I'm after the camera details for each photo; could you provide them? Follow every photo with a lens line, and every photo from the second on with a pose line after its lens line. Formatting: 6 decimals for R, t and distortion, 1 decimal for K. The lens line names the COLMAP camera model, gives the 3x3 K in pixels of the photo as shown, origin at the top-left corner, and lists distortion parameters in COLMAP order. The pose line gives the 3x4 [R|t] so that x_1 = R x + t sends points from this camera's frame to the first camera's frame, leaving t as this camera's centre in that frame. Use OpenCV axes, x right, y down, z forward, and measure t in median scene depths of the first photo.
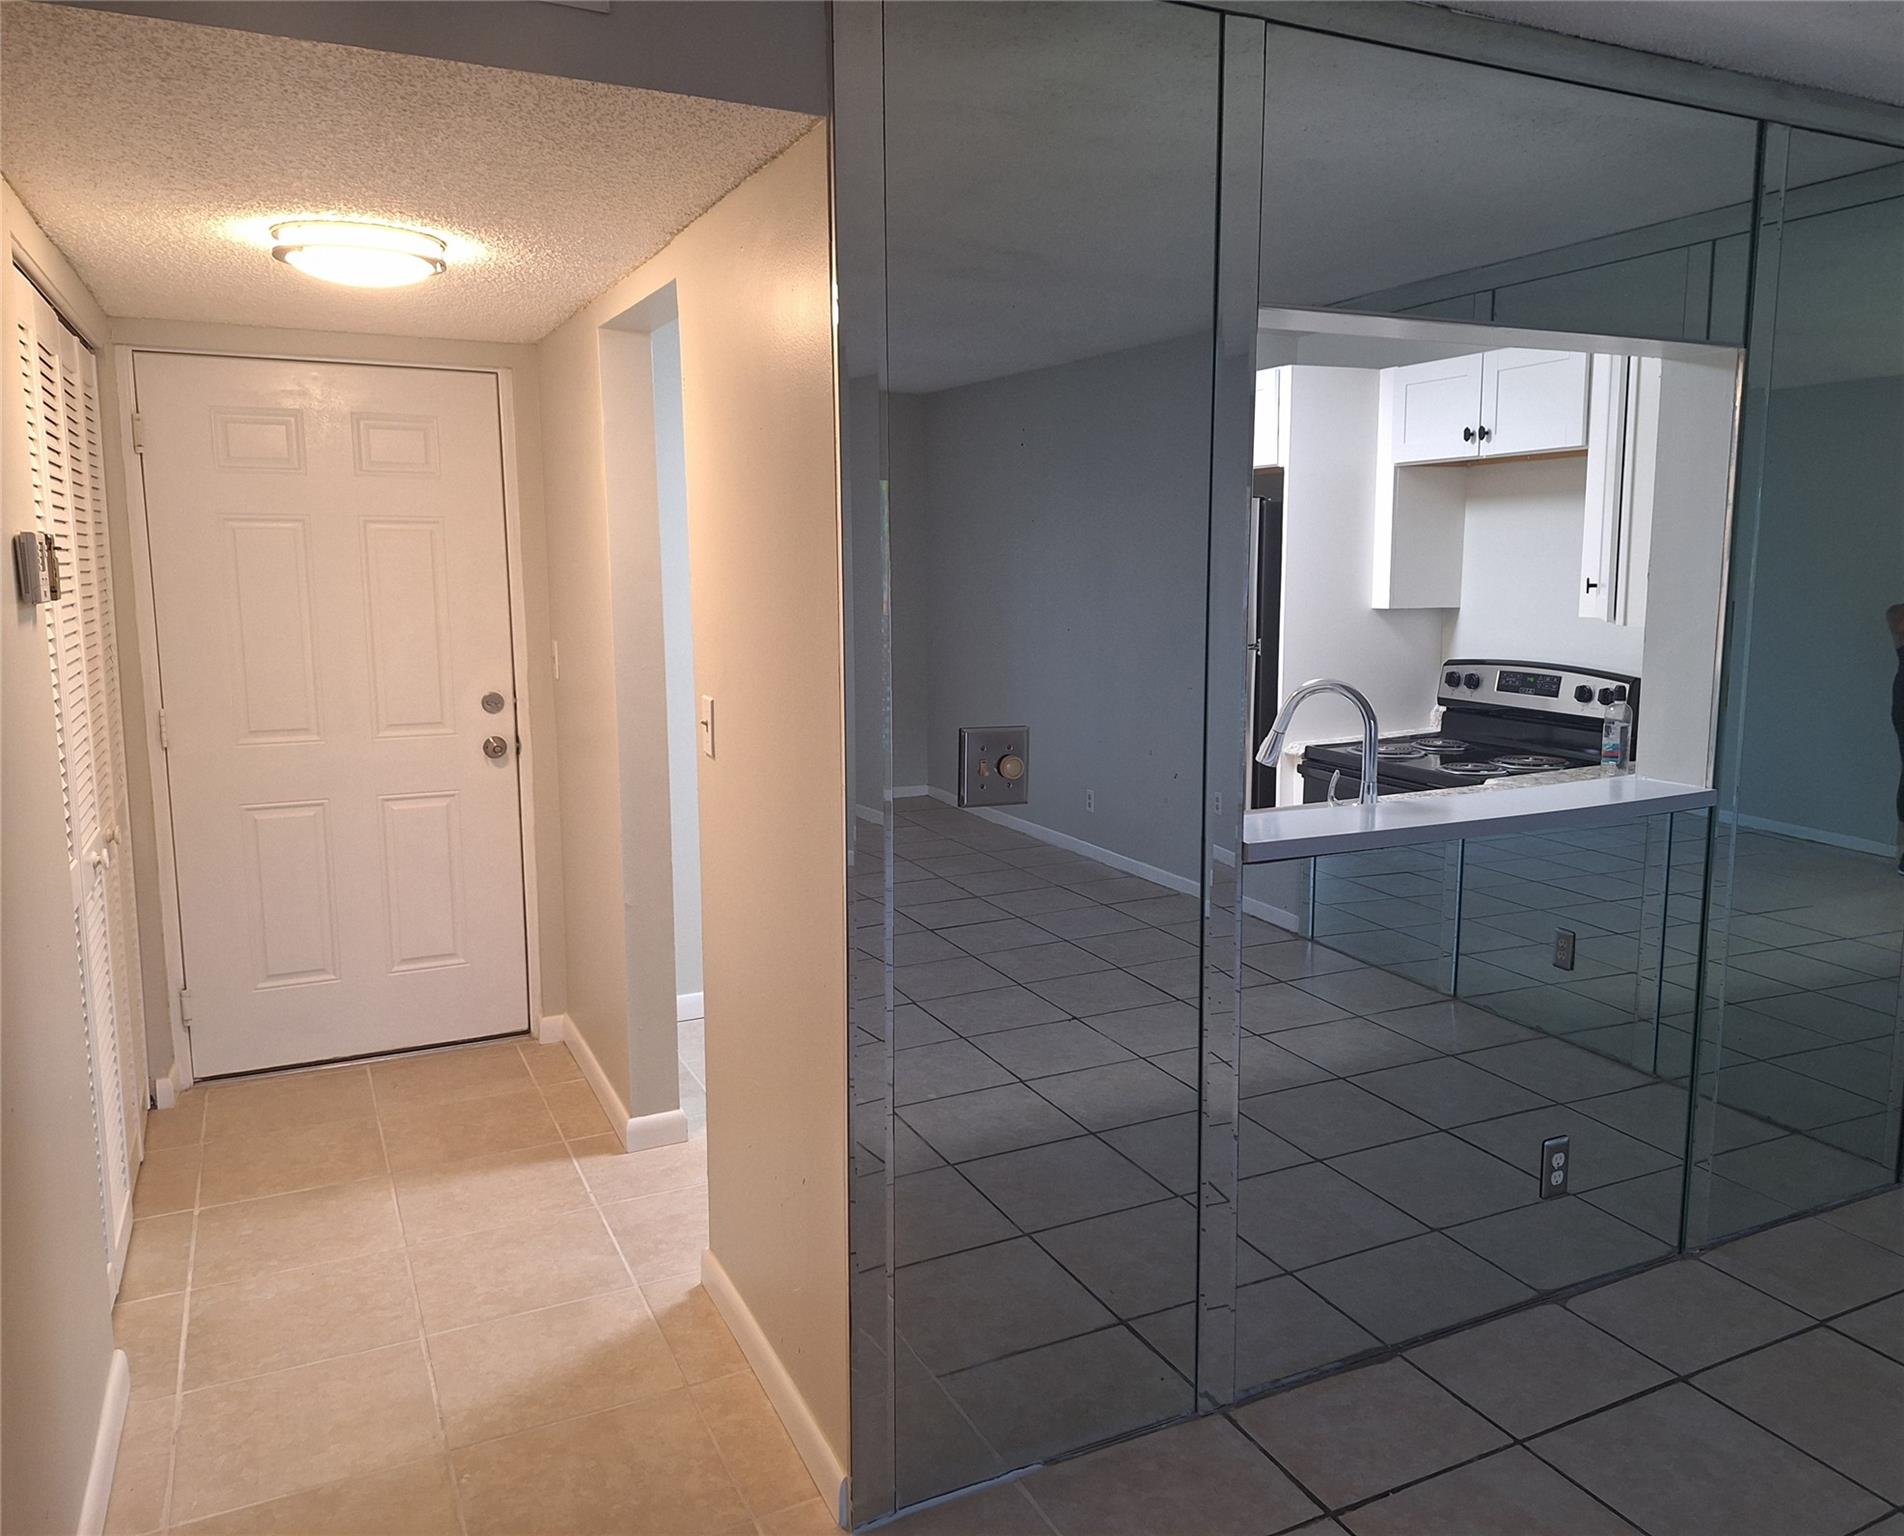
lens RADIAL K [[1323.8, 0, 952.0], [0, 1323.8, 768.0], [0, 0, 1]] dist [0.031537, -0.001899]
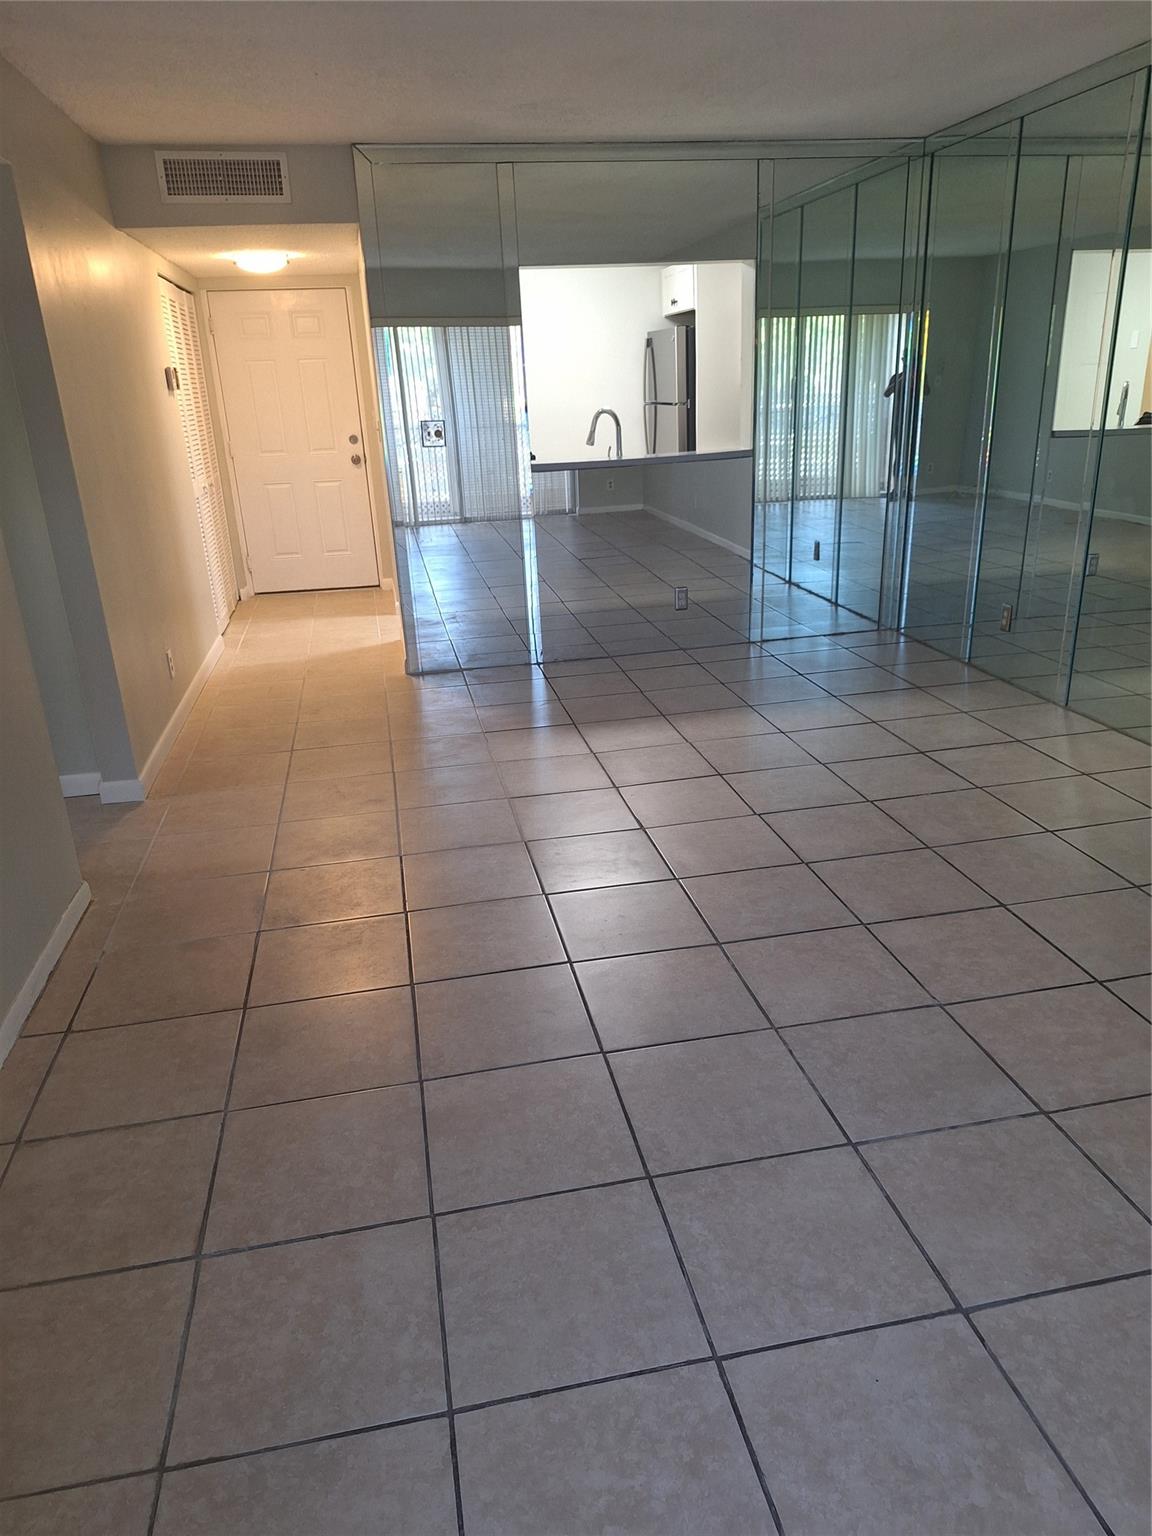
lens RADIAL K [[1042.7, 0, 576.0], [0, 1042.7, 768.0], [0, 0, 1]] dist [0.091073, -0.000124]
pose [[0.957925, 0.058917, -0.280908, 0.654620], [-0.000928, 0.979335, 0.202242, 0.157144], [0.287019, -0.193472, 0.938184, -0.842249]]
